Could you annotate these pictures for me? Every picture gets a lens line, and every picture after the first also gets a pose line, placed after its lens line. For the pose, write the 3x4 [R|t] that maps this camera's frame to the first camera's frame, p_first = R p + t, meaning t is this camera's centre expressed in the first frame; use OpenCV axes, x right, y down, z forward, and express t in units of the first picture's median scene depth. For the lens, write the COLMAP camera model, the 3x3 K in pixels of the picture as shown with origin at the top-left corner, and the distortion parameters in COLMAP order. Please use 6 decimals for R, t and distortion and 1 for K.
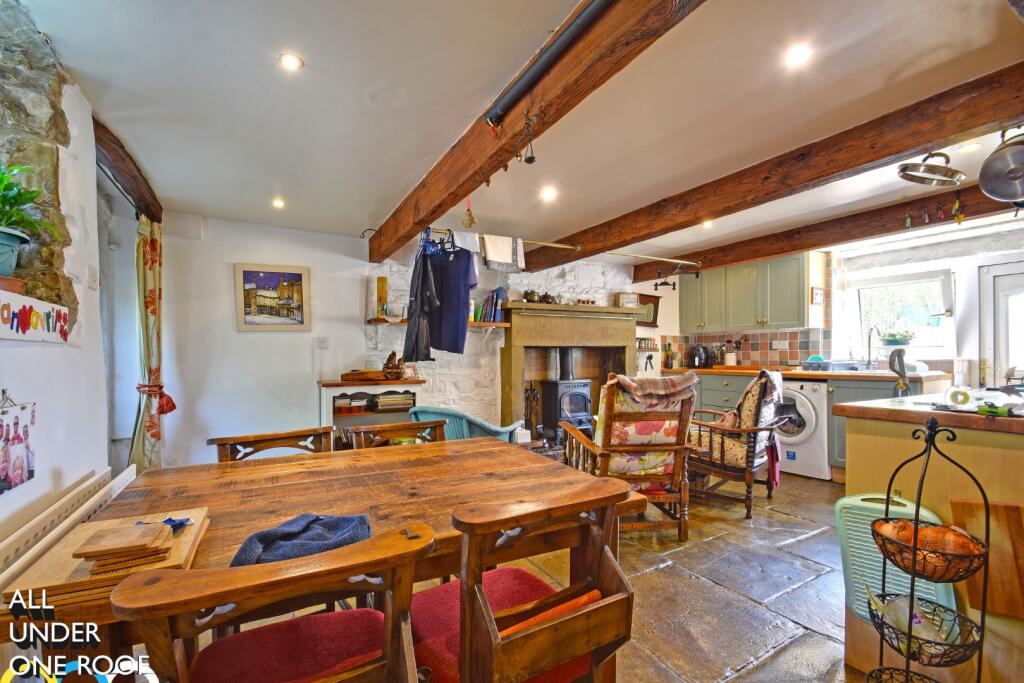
lens RADIAL K [[452.3, 0, 499.0], [0, 452.3, 358.4], [0, 0, 1]] dist [0.012329, -0.011387]
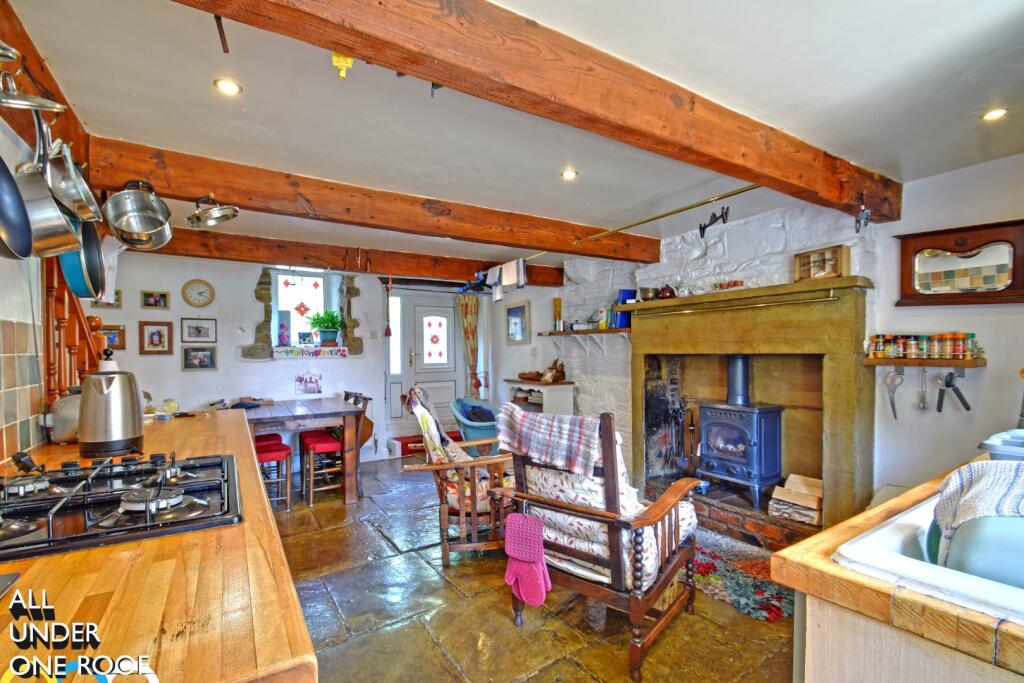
lens RADIAL K [[452.3, 0, 499.0], [0, 452.3, 358.4], [0, 0, 1]] dist [0.012329, -0.011387]
pose [[0.071426, 0.018319, -0.997278, 0.829442], [-0.004030, 0.999828, 0.018078, -0.031828], [0.997438, 0.002727, 0.071487, 0.641046]]
